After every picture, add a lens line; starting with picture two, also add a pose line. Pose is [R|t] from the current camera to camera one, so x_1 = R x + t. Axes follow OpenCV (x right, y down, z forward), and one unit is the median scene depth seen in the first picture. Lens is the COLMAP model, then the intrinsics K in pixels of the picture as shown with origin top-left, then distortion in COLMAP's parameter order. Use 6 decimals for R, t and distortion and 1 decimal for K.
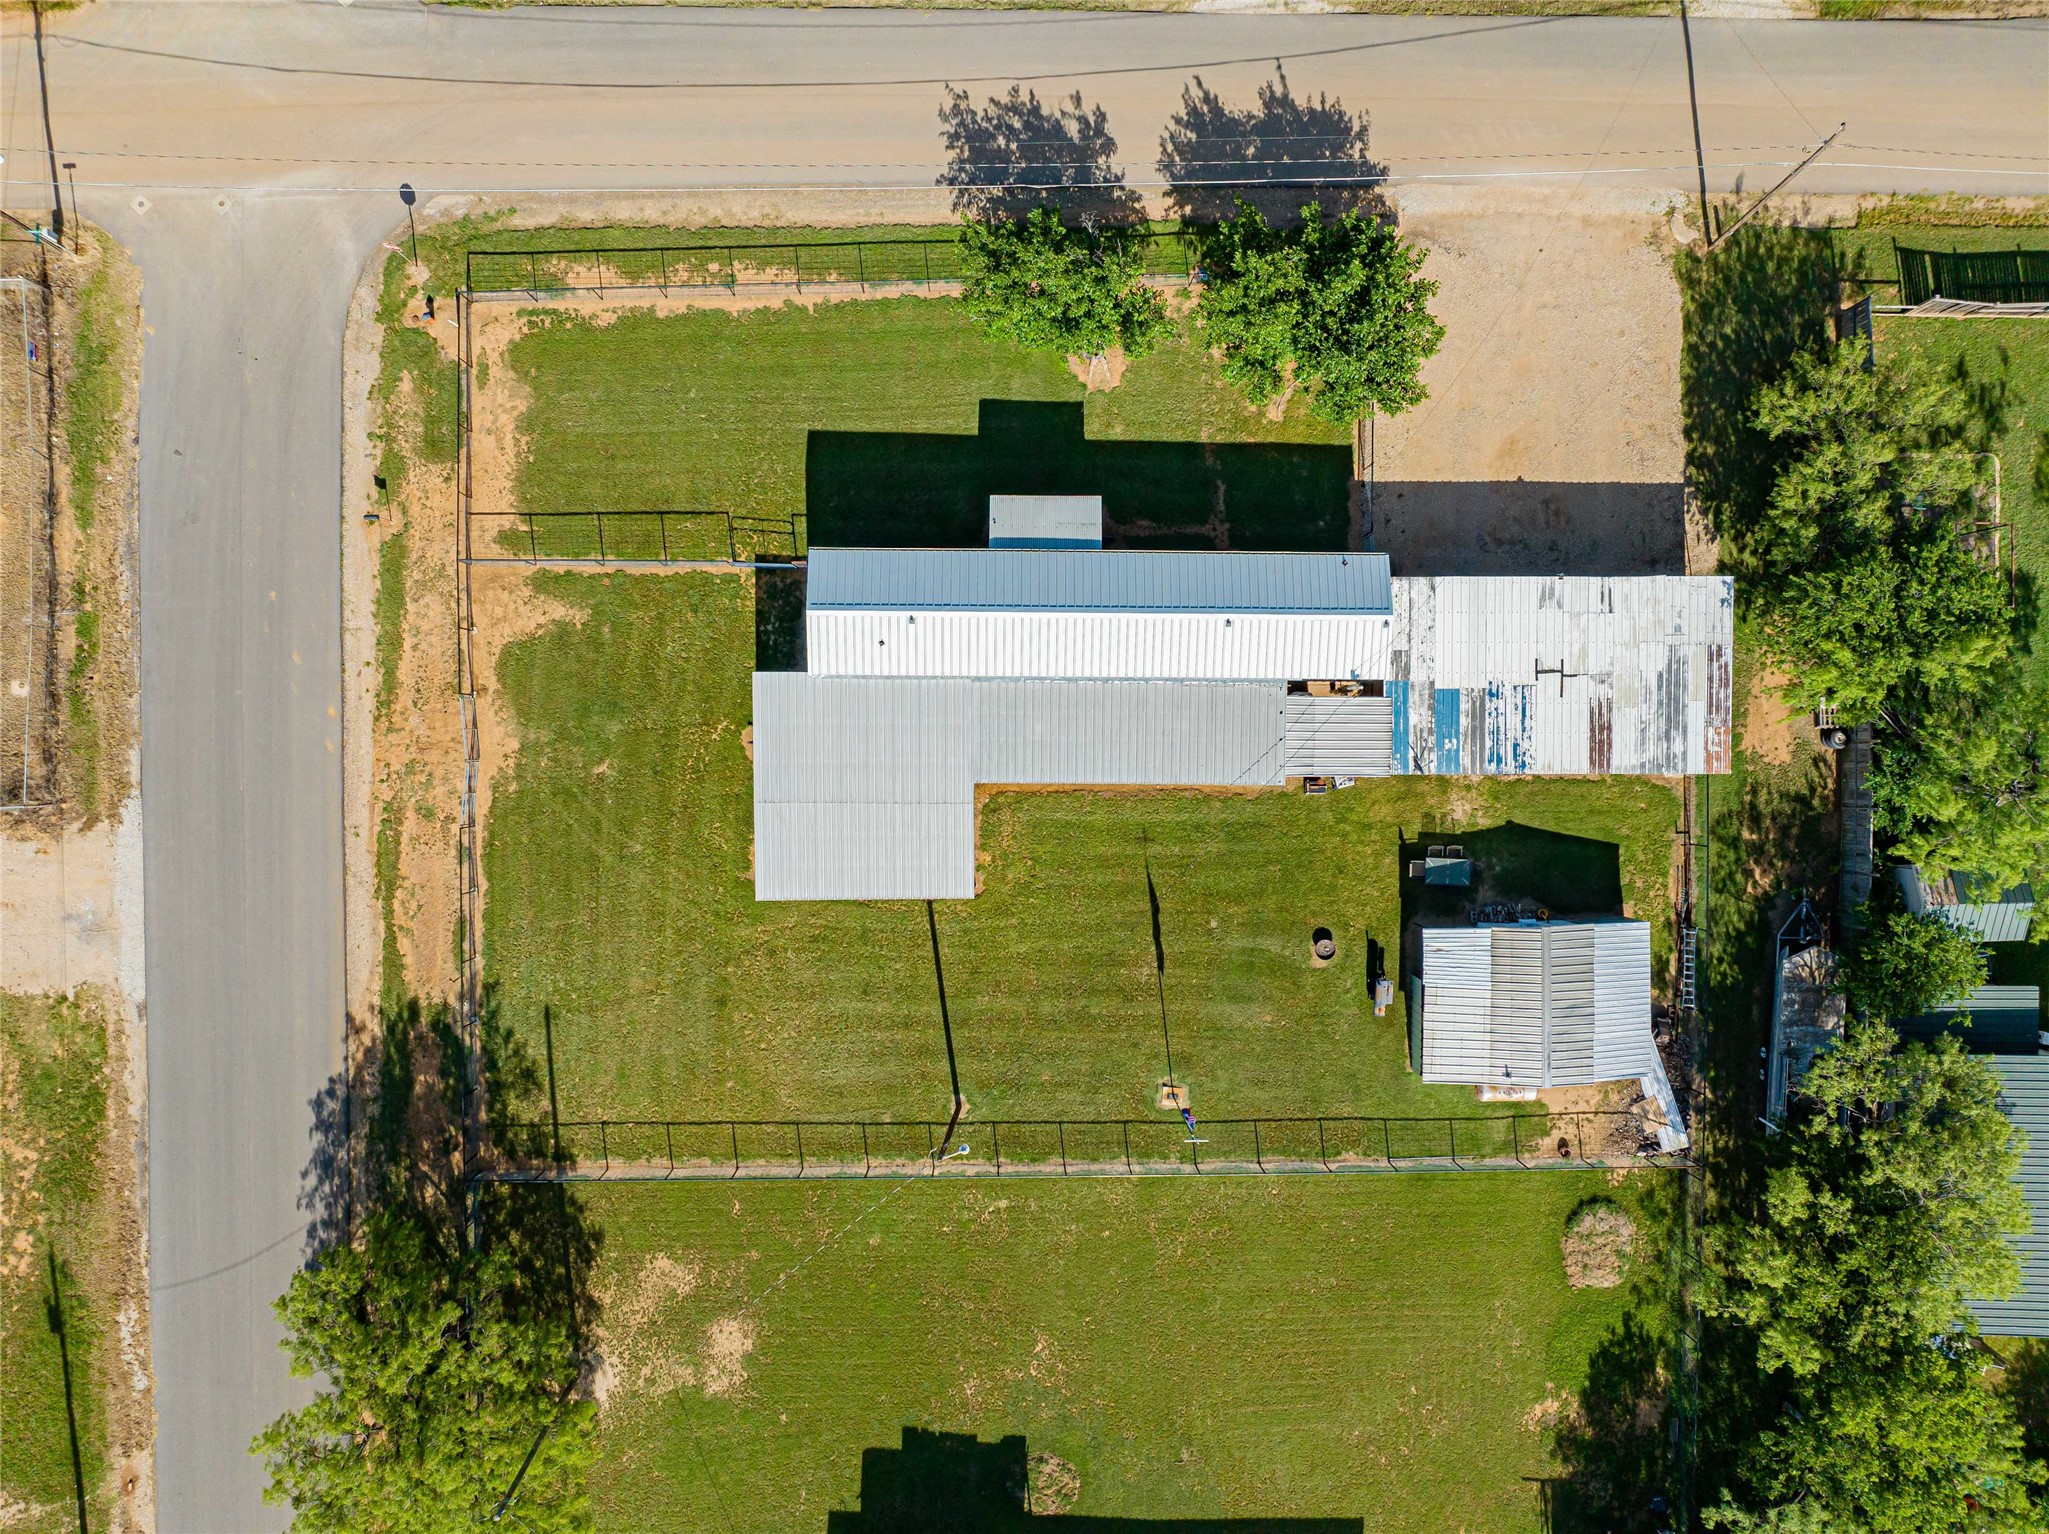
lens RADIAL K [[1434.1, 0, 1024.5], [0, 1434.1, 767.0], [0, 0, 1]] dist [-0.026950, -0.002072]
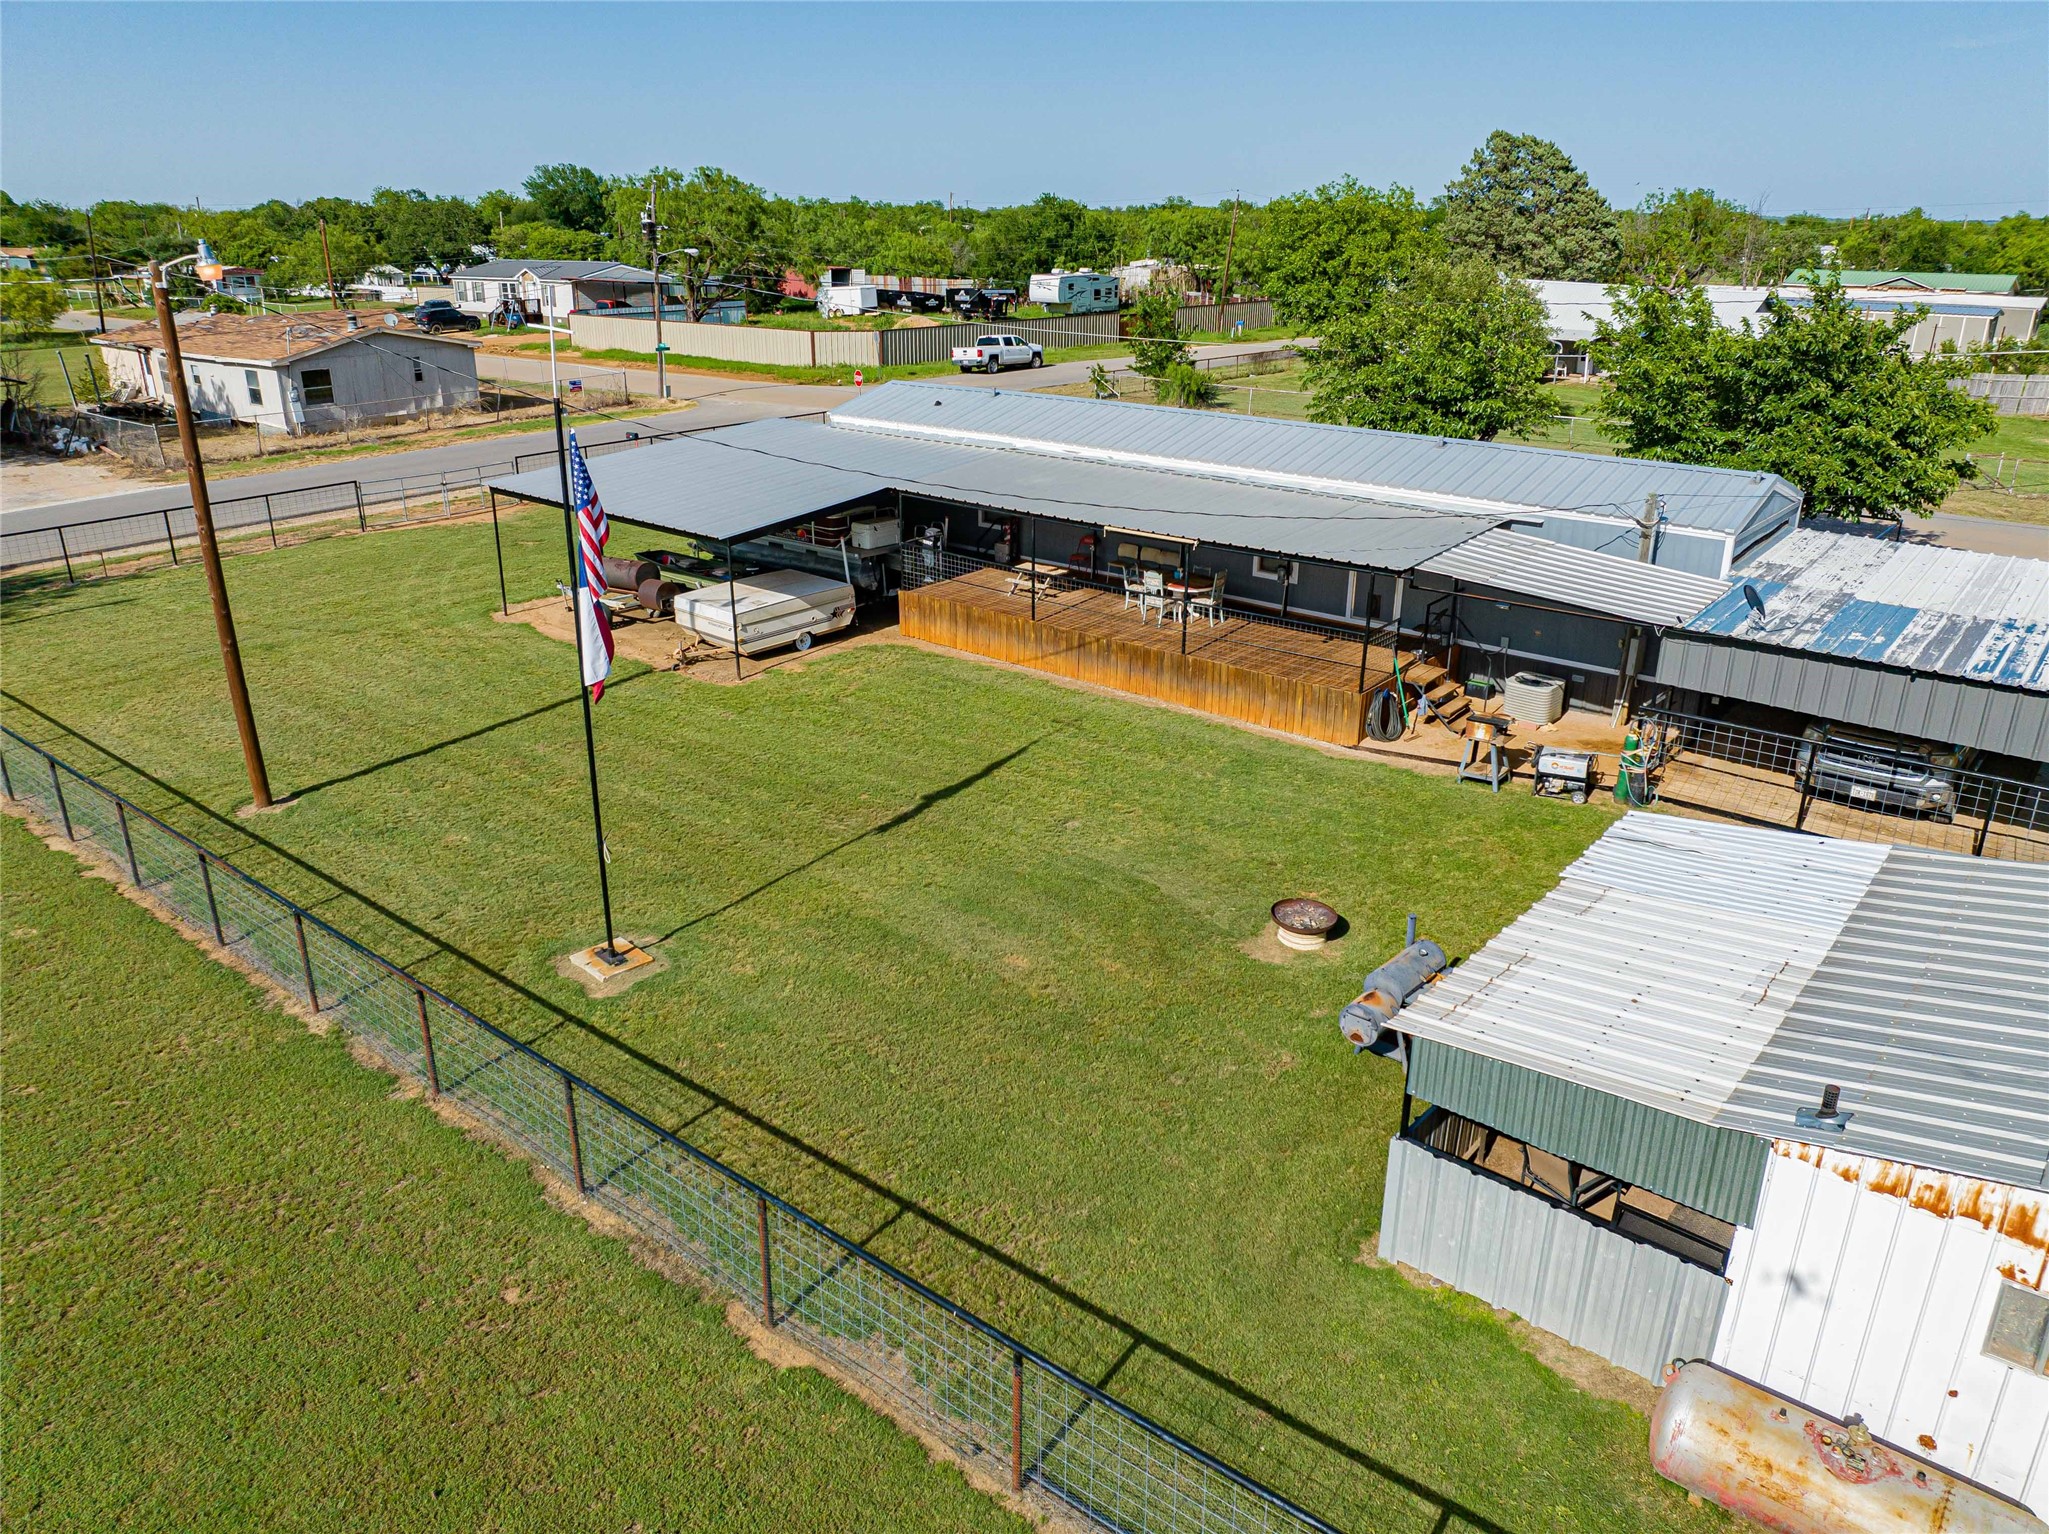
lens RADIAL K [[1441.0, 0, 1024.5], [0, 1441.0, 767.0], [0, 0, 1]] dist [-0.039642, 0.004413]
pose [[0.765138, 0.220068, -0.605090, 0.359812], [-0.643824, 0.272171, -0.715132, 0.391491], [0.007310, 0.936746, 0.349933, 0.844762]]
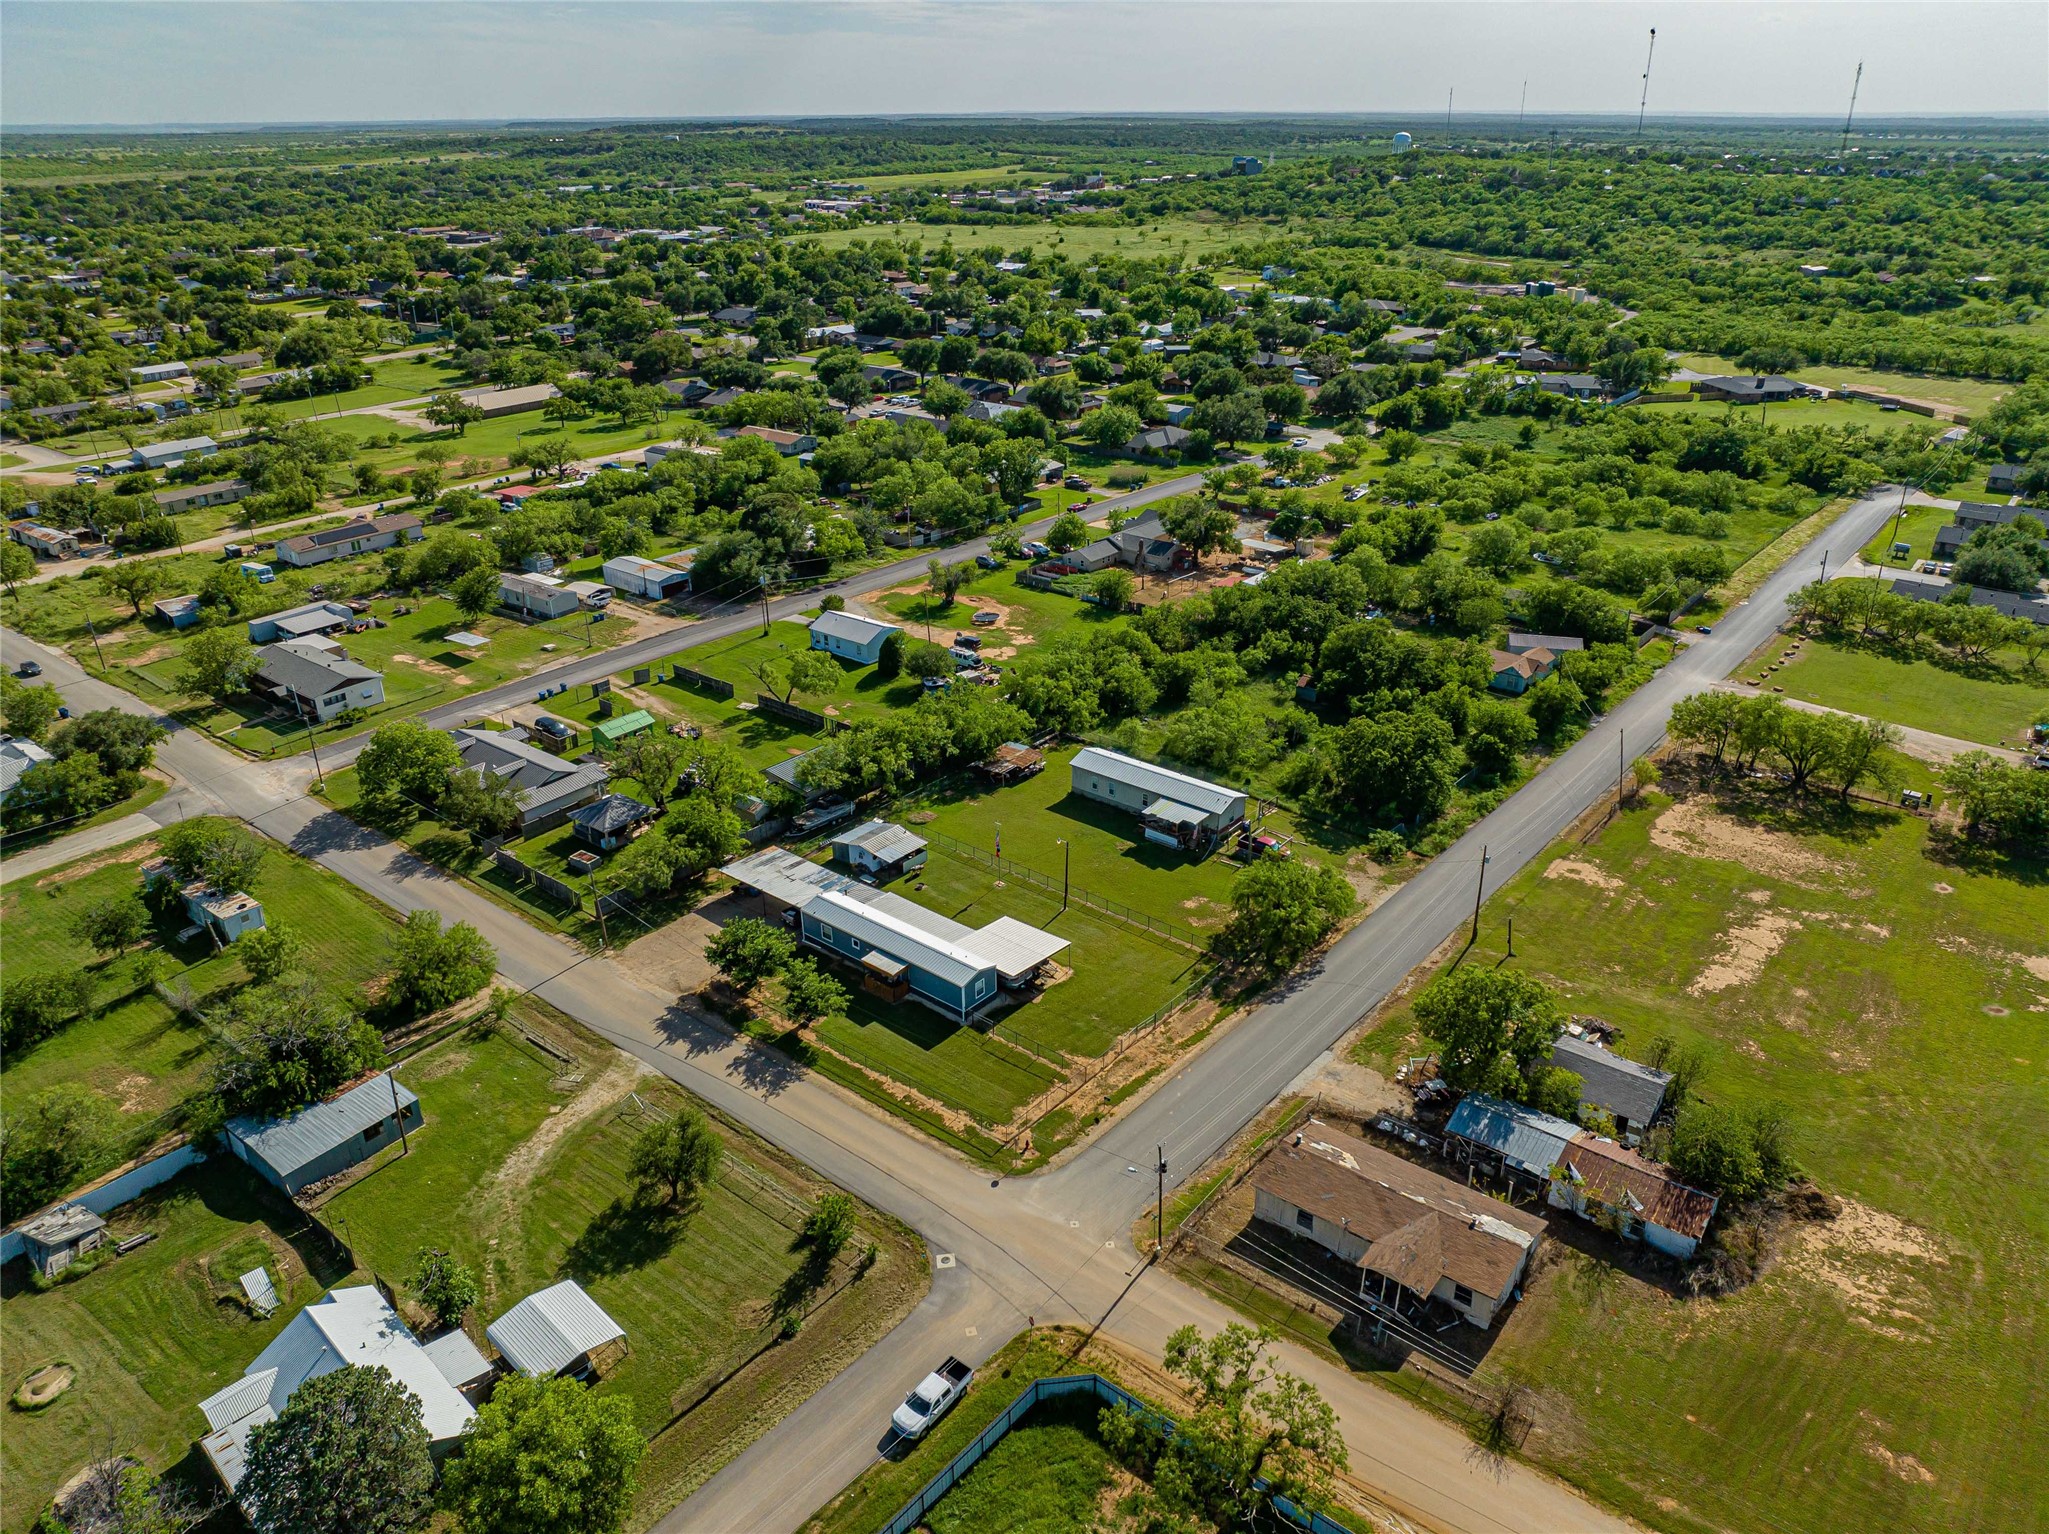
lens RADIAL K [[1434.1, 0, 1024.5], [0, 1434.1, 767.0], [0, 0, 1]] dist [-0.026950, -0.002072]
pose [[-0.769039, -0.279611, 0.574802, -1.417360], [0.639197, -0.332766, 0.693321, -1.531831], [-0.002586, 0.900602, 0.434636, -0.361061]]
